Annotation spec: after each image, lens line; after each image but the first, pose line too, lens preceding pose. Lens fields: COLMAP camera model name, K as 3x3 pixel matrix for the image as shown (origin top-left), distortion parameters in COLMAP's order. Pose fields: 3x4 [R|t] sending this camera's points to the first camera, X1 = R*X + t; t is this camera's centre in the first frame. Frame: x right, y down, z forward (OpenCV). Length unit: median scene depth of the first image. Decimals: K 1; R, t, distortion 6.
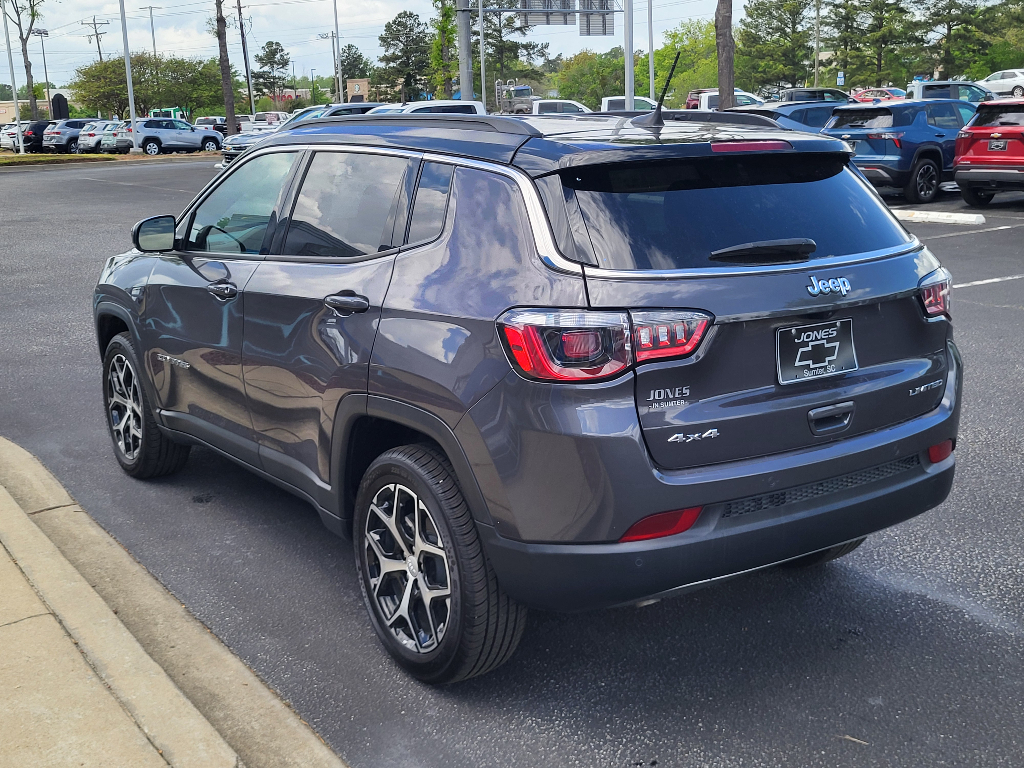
lens RADIAL K [[1174.2, 0, 508.0], [0, 1174.2, 384.1], [0, 0, 1]] dist [0.025267, 0.000000]
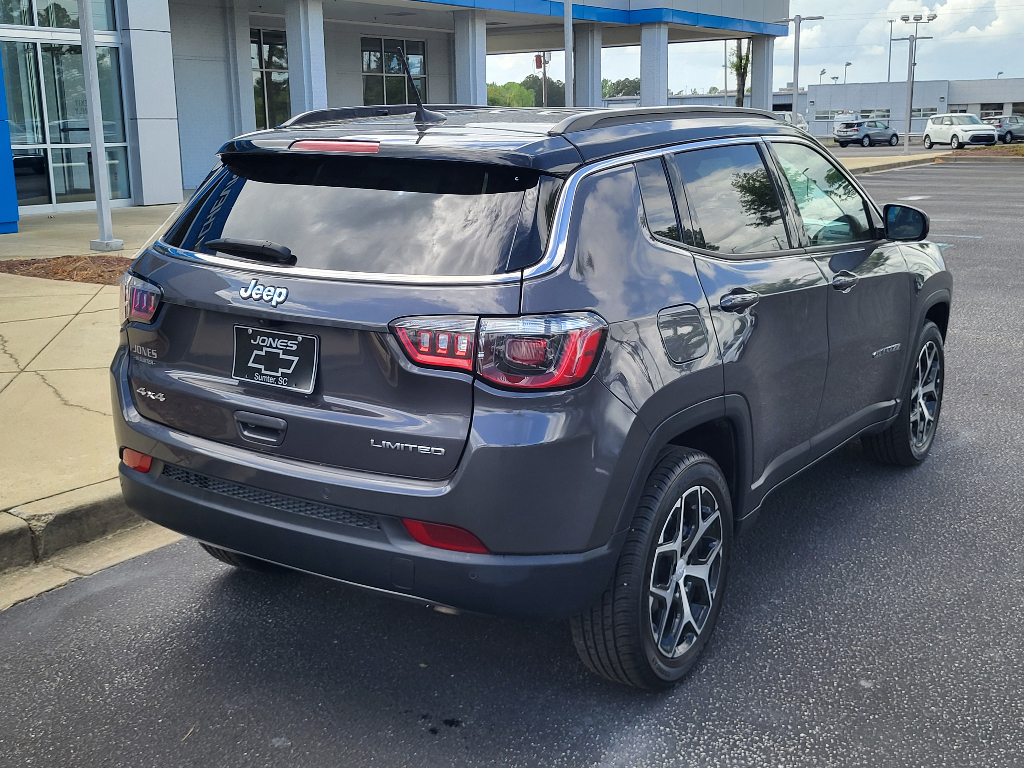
lens RADIAL K [[1174.2, 0, 506.4], [0, 1174.2, 387.7], [0, 0, 1]] dist [0.025267, 0.000000]
pose [[0.378200, 0.235776, -0.895195, 1.208649], [-0.211133, 0.963504, 0.164568, -0.205272], [0.901325, 0.126765, 0.414178, 0.770791]]
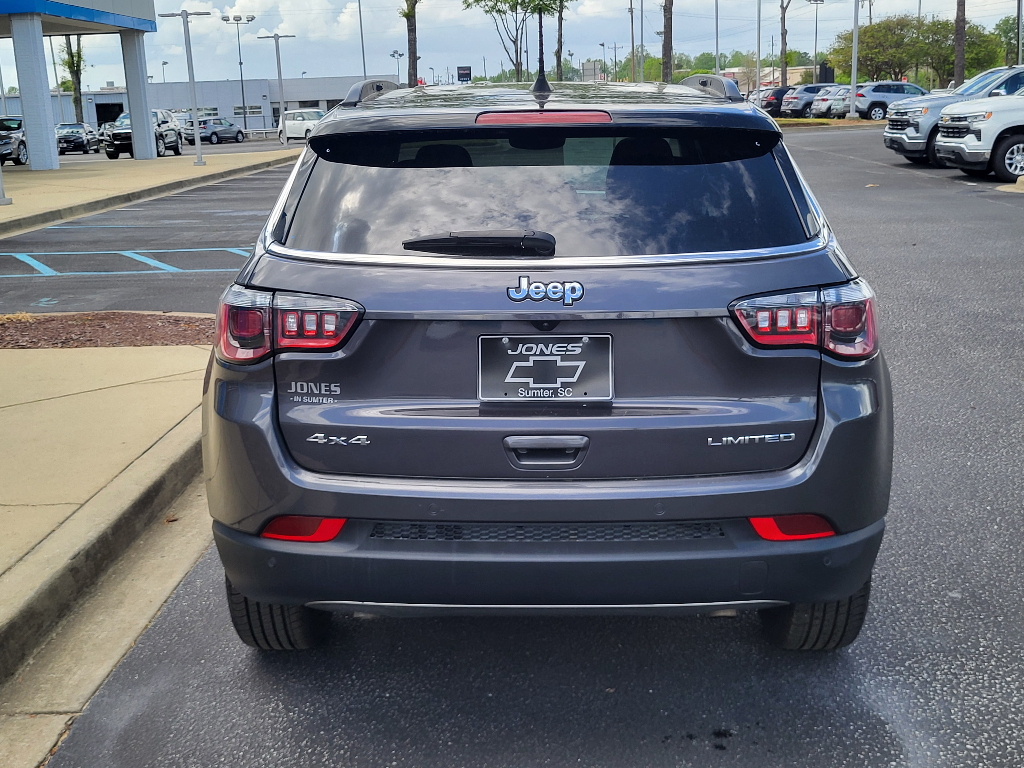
lens RADIAL K [[1174.2, 0, 505.0], [0, 1174.2, 378.9], [0, 0, 1]] dist [0.025267, 0.000000]
pose [[0.811553, 0.141325, -0.566929, 0.704830], [-0.127646, 0.989753, 0.064003, -0.069623], [0.570165, 0.020424, 0.821276, 0.307090]]
